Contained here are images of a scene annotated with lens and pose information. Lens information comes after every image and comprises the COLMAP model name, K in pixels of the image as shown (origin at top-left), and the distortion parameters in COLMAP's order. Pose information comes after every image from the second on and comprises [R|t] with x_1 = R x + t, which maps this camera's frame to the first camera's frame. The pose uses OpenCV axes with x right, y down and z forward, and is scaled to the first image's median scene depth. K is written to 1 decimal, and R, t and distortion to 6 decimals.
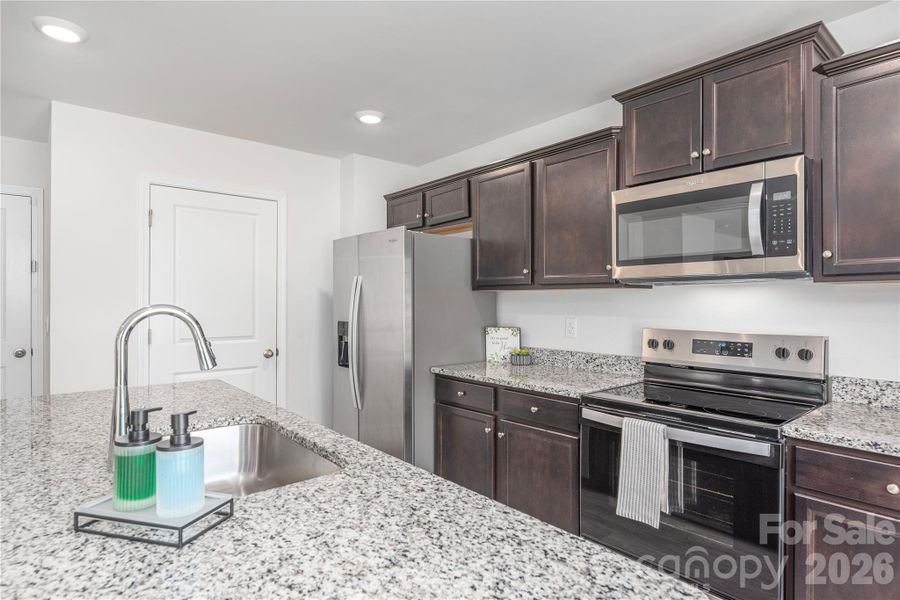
lens RADIAL K [[488.7, 0, 449.0], [0, 488.7, 304.2], [0, 0, 1]] dist [-0.005273, -0.000719]
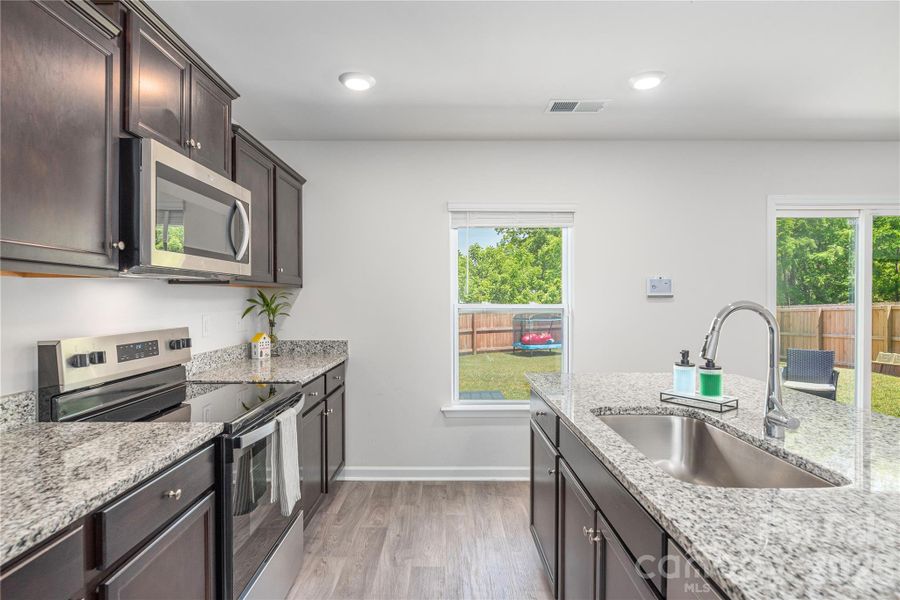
lens RADIAL K [[469.6, 0, 450.0], [0, 469.6, 300.0], [0, 0, 1]] dist [0.000622, -0.000048]
pose [[-0.769103, -0.002810, 0.639119, -0.404454], [0.005462, 0.999925, 0.010969, -0.008252], [-0.639102, 0.011927, -0.769030, 1.214383]]
